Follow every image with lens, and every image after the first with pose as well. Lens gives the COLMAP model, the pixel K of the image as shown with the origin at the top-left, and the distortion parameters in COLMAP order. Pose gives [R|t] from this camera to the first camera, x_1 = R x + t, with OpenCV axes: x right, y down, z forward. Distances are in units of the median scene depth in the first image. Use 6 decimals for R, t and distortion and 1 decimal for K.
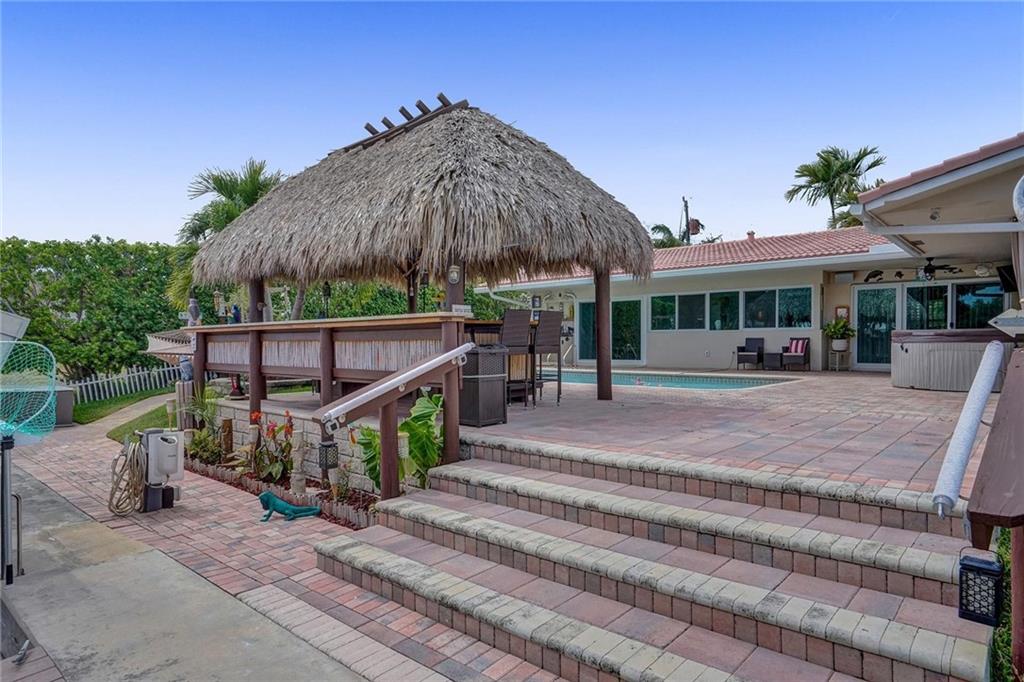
lens RADIAL K [[590.5, 0, 512.9], [0, 590.5, 343.0], [0, 0, 1]] dist [-0.002880, -0.000392]
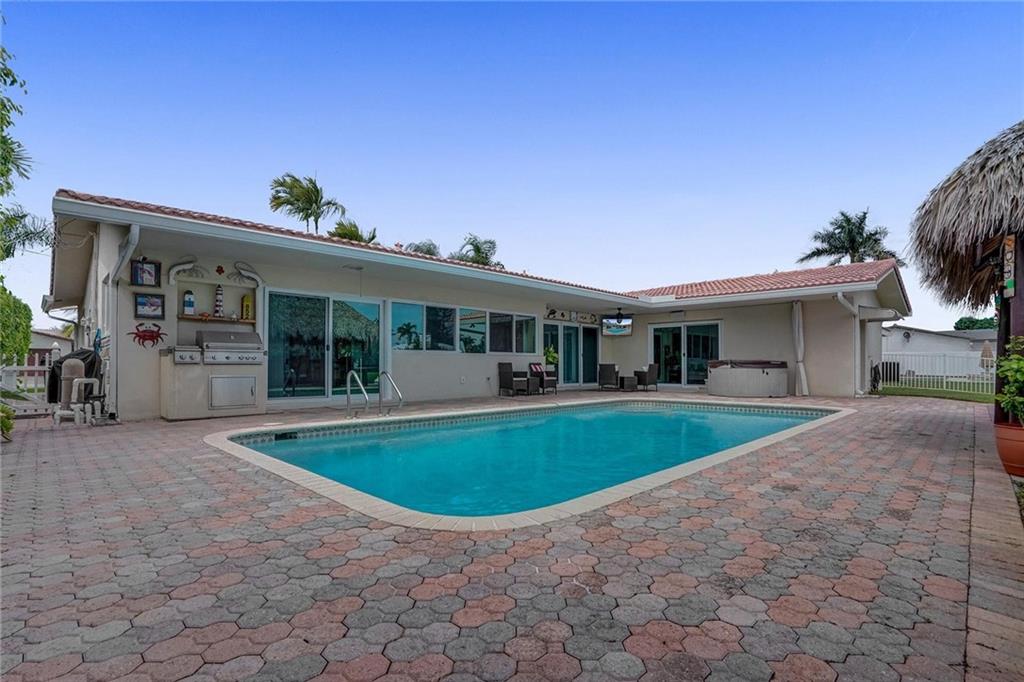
lens RADIAL K [[462.5, 0, 544.0], [0, 462.5, 362.1], [0, 0, 1]] dist [-0.000500, -0.000038]
pose [[0.071176, 0.003278, 0.997458, -0.345253], [-0.001303, 0.999994, -0.003193, -0.006746], [-0.997463, -0.001072, 0.071180, 0.878291]]
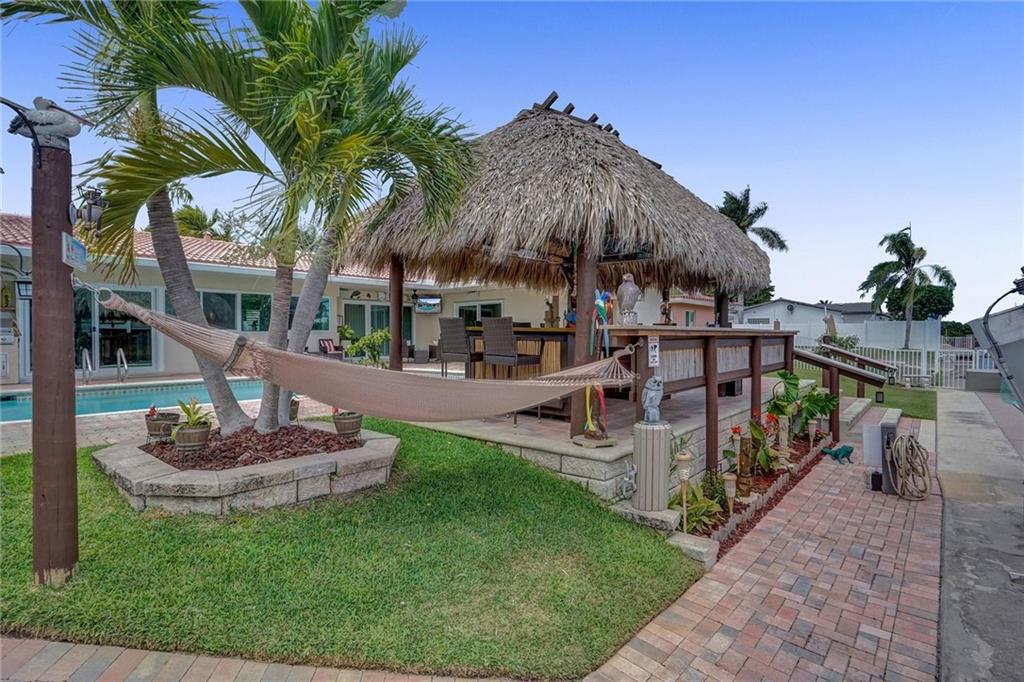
lens RADIAL K [[480.8, 0, 509.3], [0, 480.8, 338.5], [0, 0, 1]] dist [-0.005008, -0.000255]
pose [[0.034595, -0.005005, 0.999389, -0.475358], [0.005742, 0.999972, 0.004809, -0.012080], [-0.999385, 0.005572, 0.034622, 0.554650]]
